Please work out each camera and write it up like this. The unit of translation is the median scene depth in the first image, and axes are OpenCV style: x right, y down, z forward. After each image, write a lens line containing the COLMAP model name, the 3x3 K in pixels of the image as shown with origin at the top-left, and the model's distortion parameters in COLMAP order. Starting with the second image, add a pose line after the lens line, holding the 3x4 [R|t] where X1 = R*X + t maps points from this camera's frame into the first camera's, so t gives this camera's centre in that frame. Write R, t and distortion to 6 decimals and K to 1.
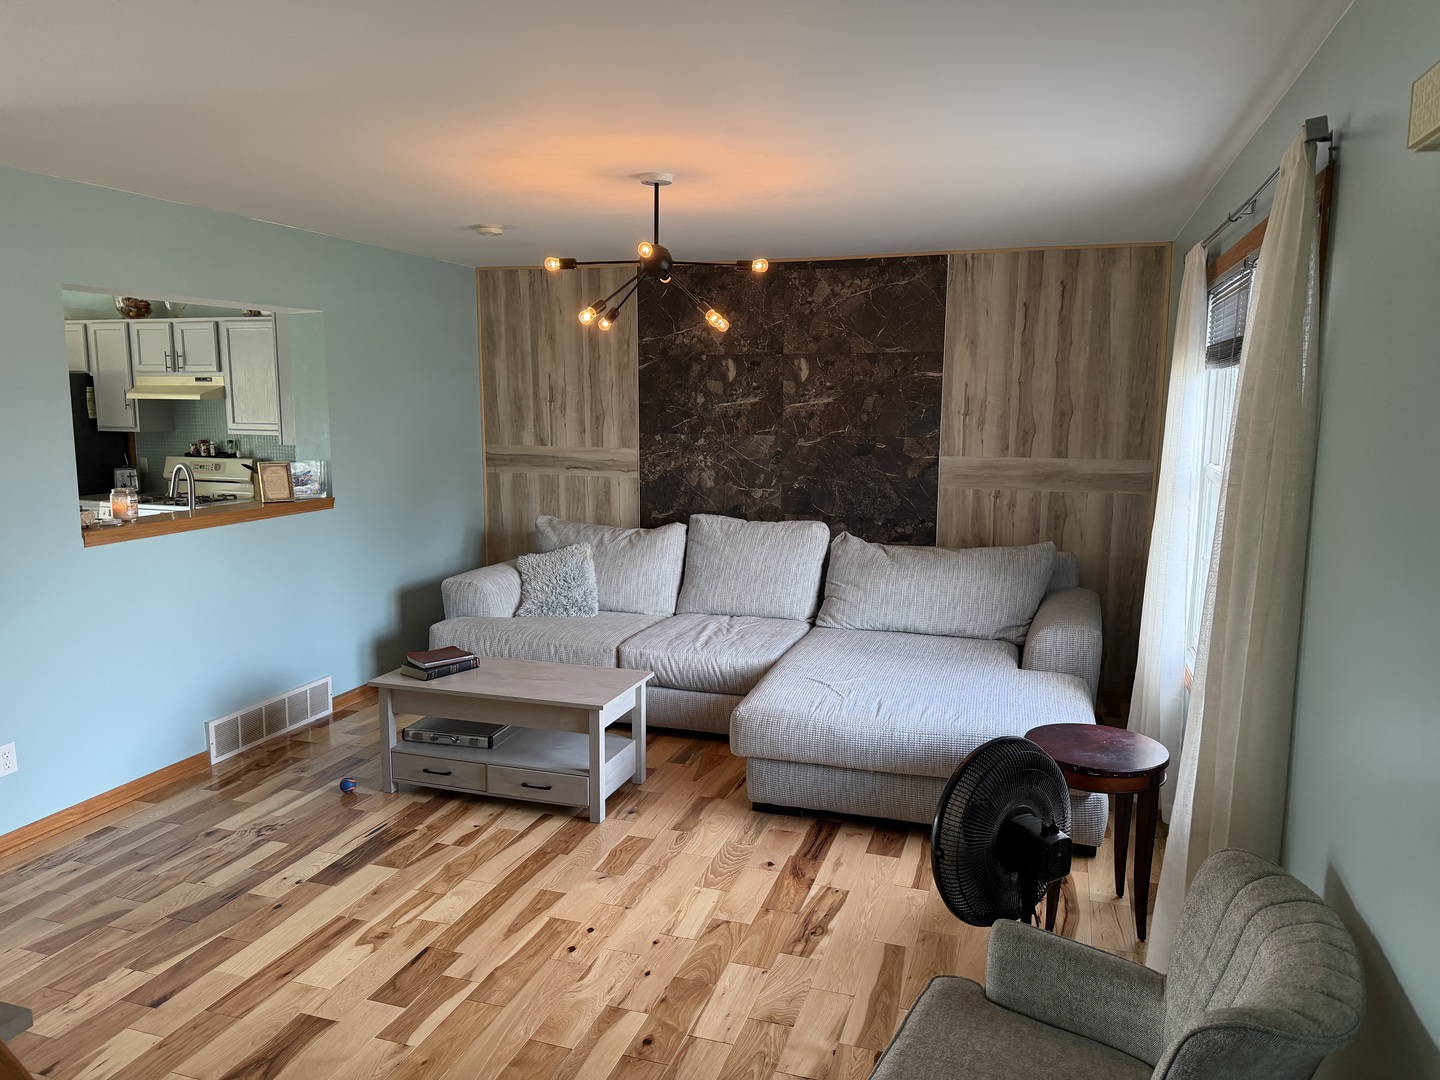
lens RADIAL K [[1004.2, 0, 725.5], [0, 1004.2, 546.9], [0, 0, 1]] dist [0.013334, -0.037997]
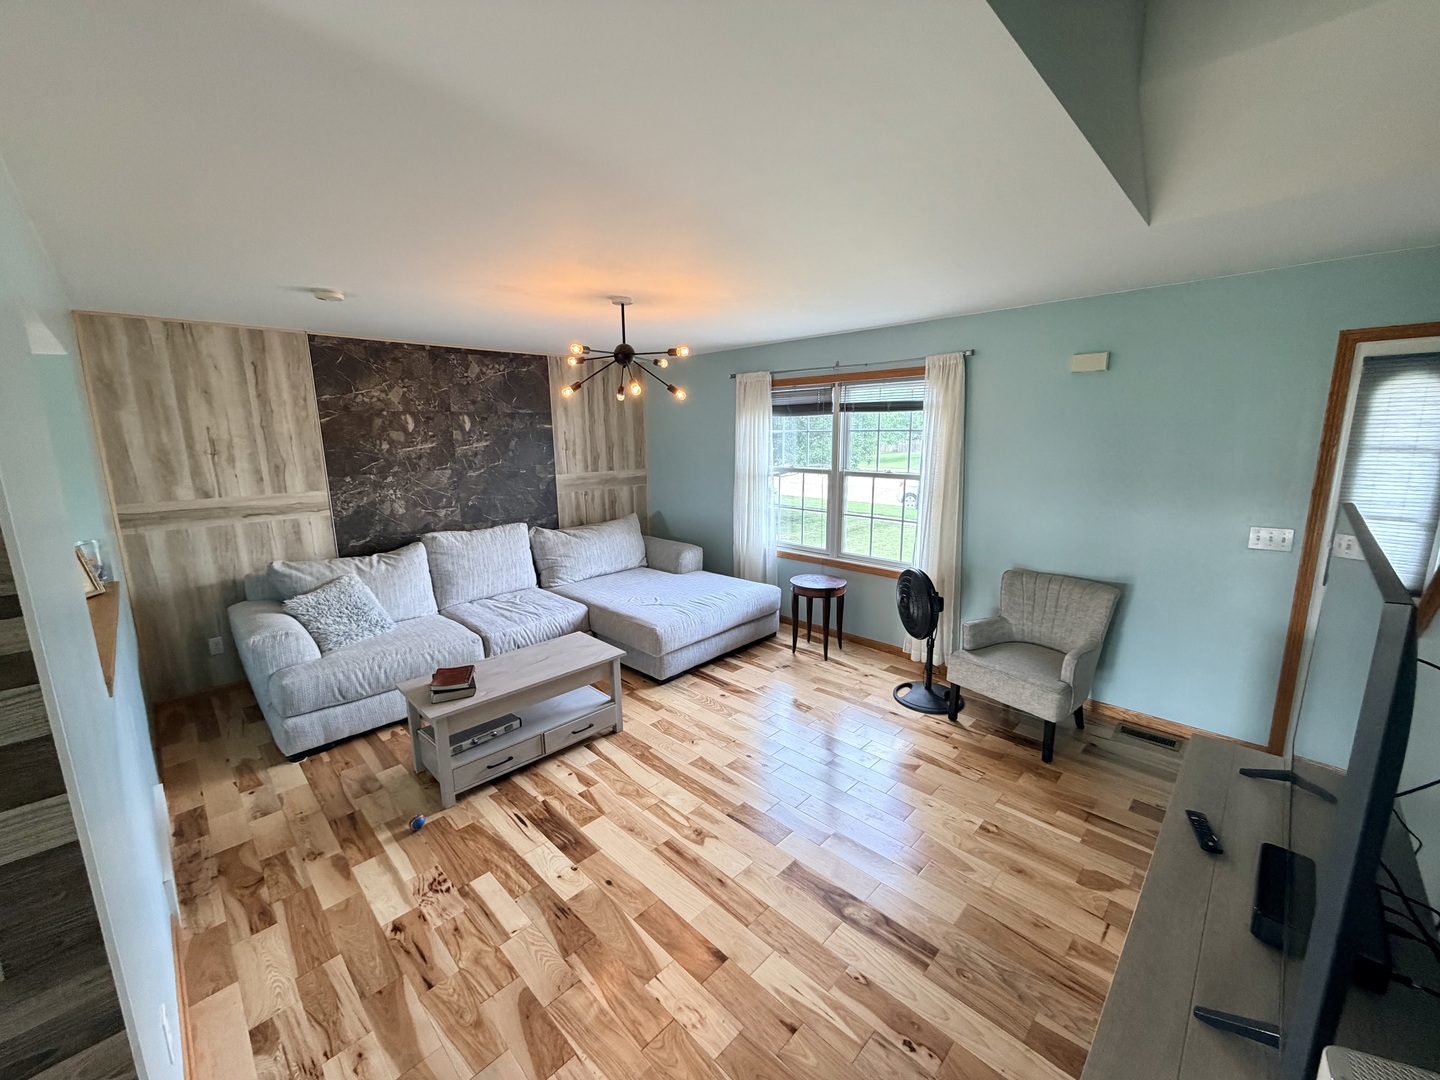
lens RADIAL K [[575.8, 0, 721.7], [0, 575.8, 541.6], [0, 0, 1]] dist [-0.018414, -0.000998]
pose [[0.437546, -0.178981, 0.881203, -0.529953], [0.148675, 0.980902, 0.125409, -0.059294], [-0.886819, 0.076141, 0.455800, 0.316753]]
